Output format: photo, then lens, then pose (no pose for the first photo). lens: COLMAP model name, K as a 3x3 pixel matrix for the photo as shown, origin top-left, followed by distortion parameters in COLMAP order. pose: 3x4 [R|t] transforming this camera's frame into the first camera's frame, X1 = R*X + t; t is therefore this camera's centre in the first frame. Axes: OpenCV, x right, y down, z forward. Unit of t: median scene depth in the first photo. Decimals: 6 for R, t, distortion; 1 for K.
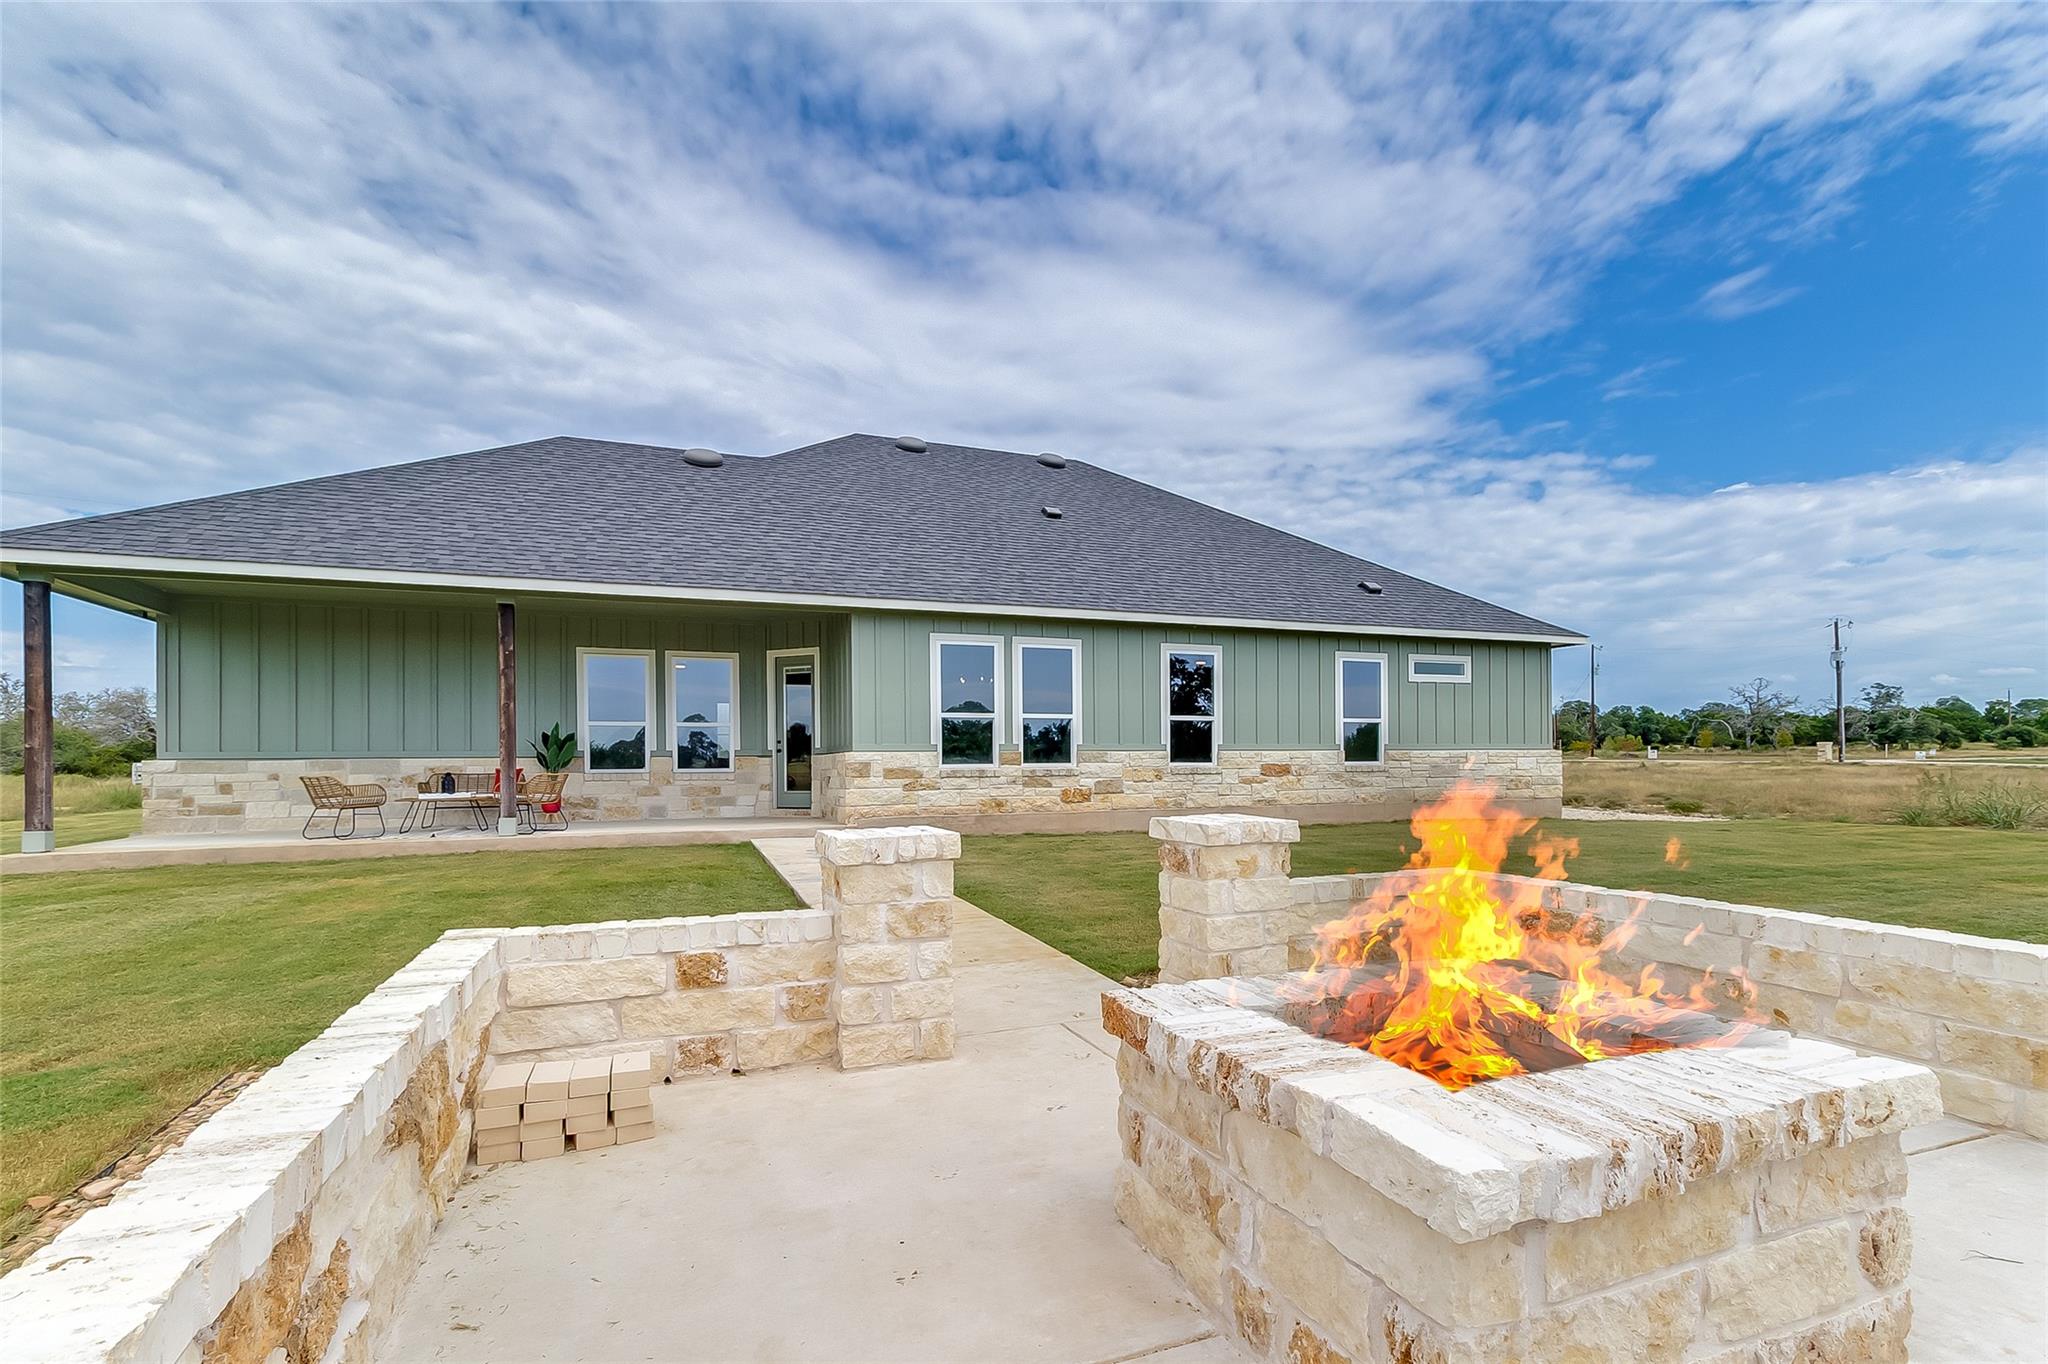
lens RADIAL K [[965.8, 0, 1037.0], [0, 965.8, 756.6], [0, 0, 1]] dist [0.005558, 0.000728]
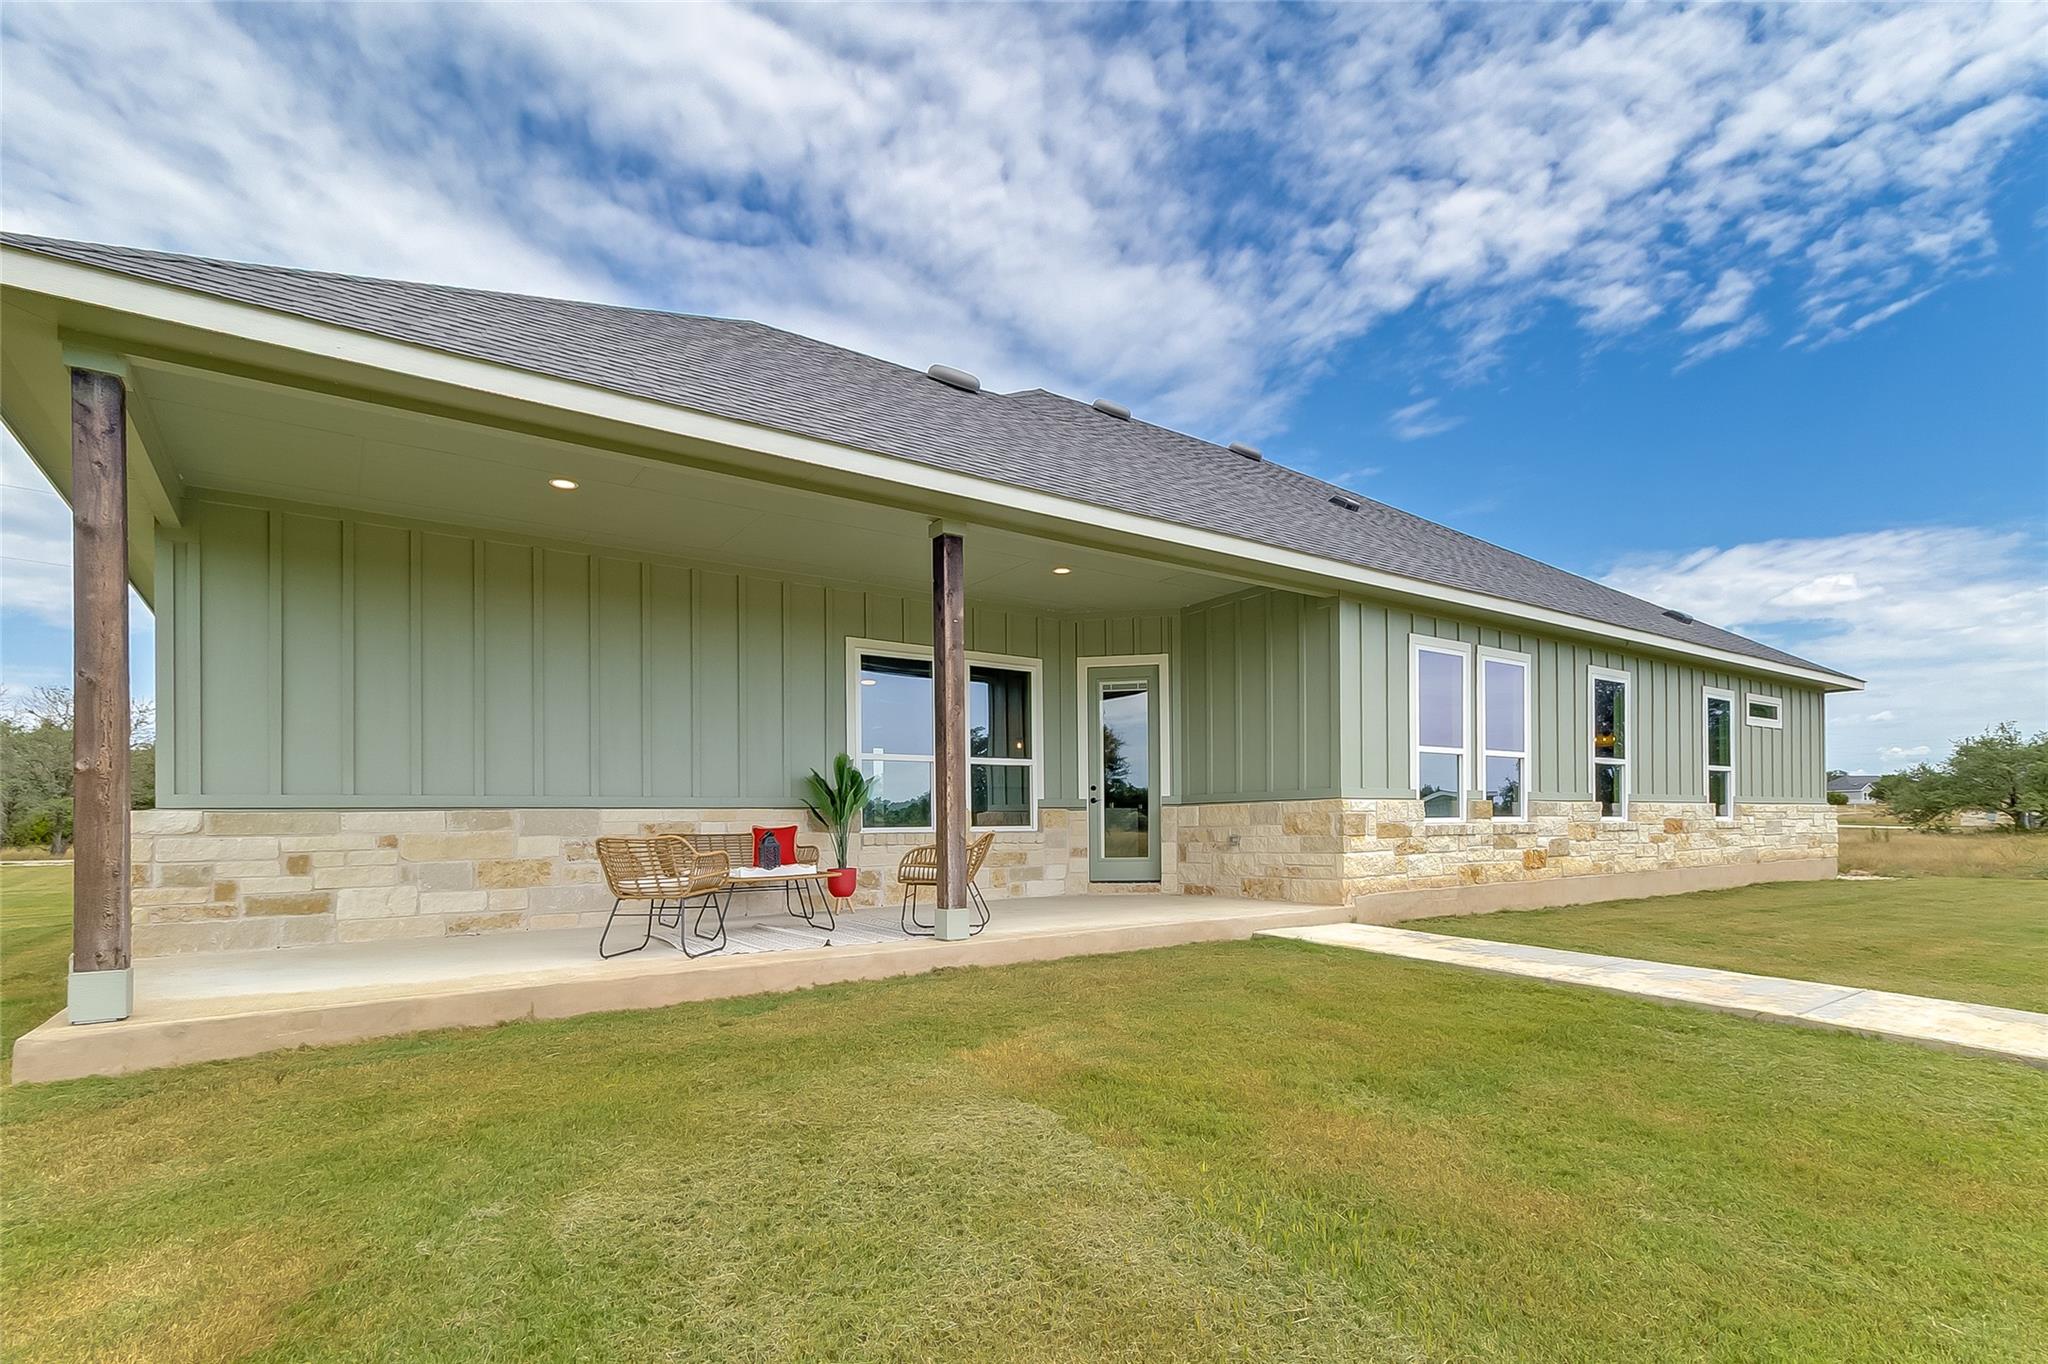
lens RADIAL K [[970.5, 0, 1012.0], [0, 970.5, 777.3], [0, 0, 1]] dist [0.002129, 0.002362]
pose [[0.968618, 0.009714, 0.248365, -0.541648], [0.001460, 0.998997, -0.044763, 0.009428], [-0.248551, 0.043721, 0.967632, 0.360233]]
